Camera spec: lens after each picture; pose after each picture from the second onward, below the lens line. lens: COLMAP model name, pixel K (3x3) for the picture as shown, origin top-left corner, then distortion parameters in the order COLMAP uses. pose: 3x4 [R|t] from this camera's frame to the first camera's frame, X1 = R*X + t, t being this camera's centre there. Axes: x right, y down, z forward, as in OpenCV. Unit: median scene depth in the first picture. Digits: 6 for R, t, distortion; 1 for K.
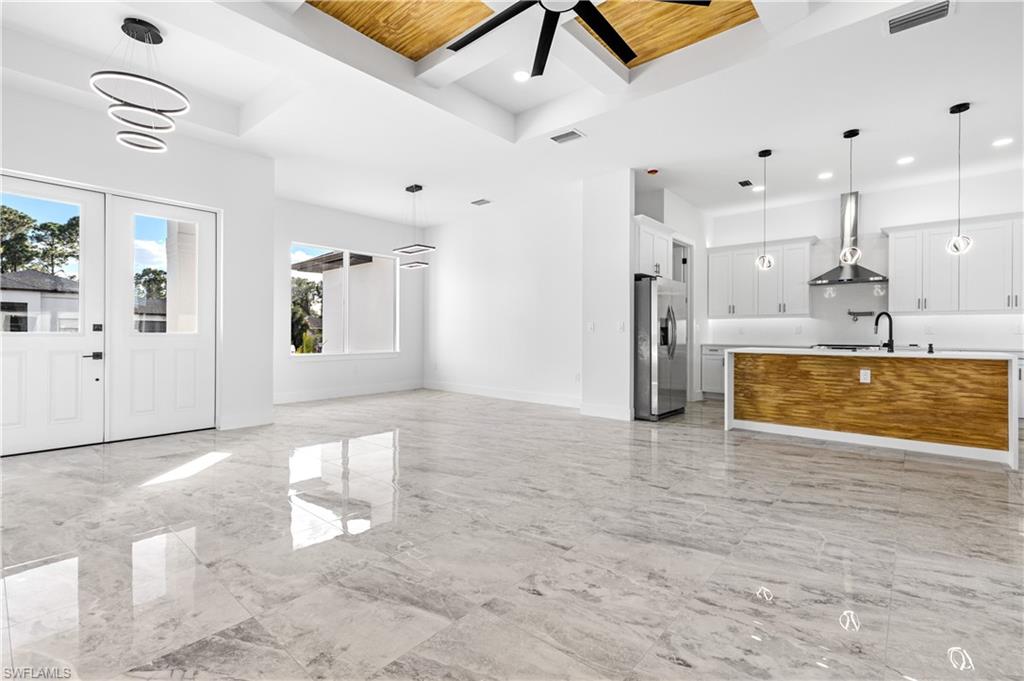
lens RADIAL K [[465.2, 0, 517.0], [0, 465.2, 335.5], [0, 0, 1]] dist [-0.000186, -0.000463]
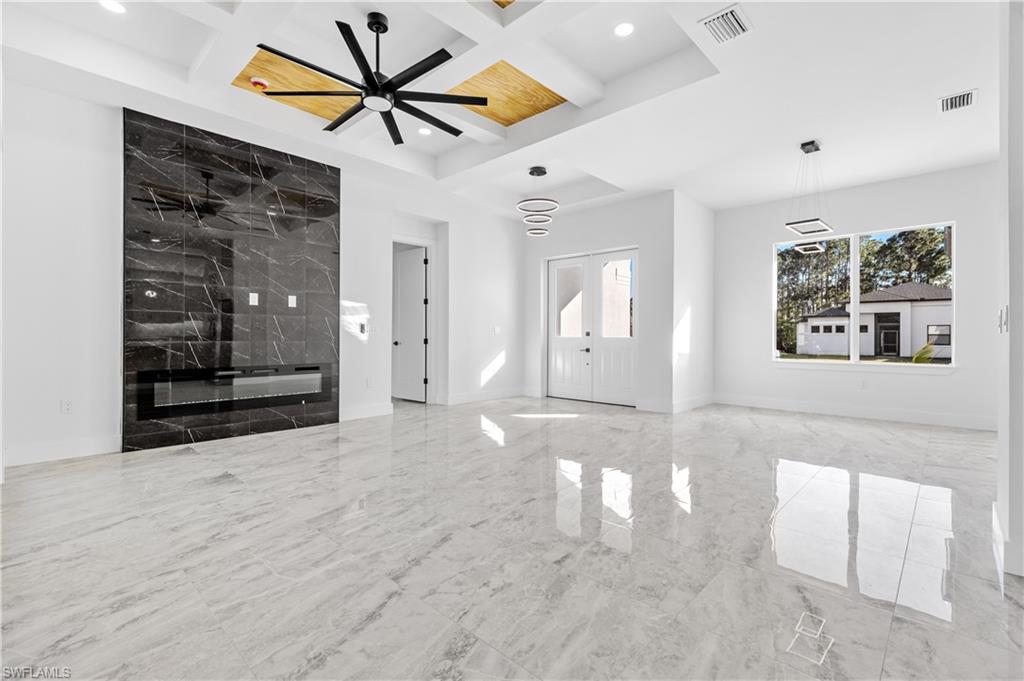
lens RADIAL K [[465.2, 0, 518.7], [0, 465.2, 338.1], [0, 0, 1]] dist [-0.000186, -0.000463]
pose [[-0.041527, 0.001220, -0.999137, 1.520854], [-0.008302, 0.999964, 0.001566, -0.003575], [0.999103, 0.008360, -0.041516, 1.494338]]
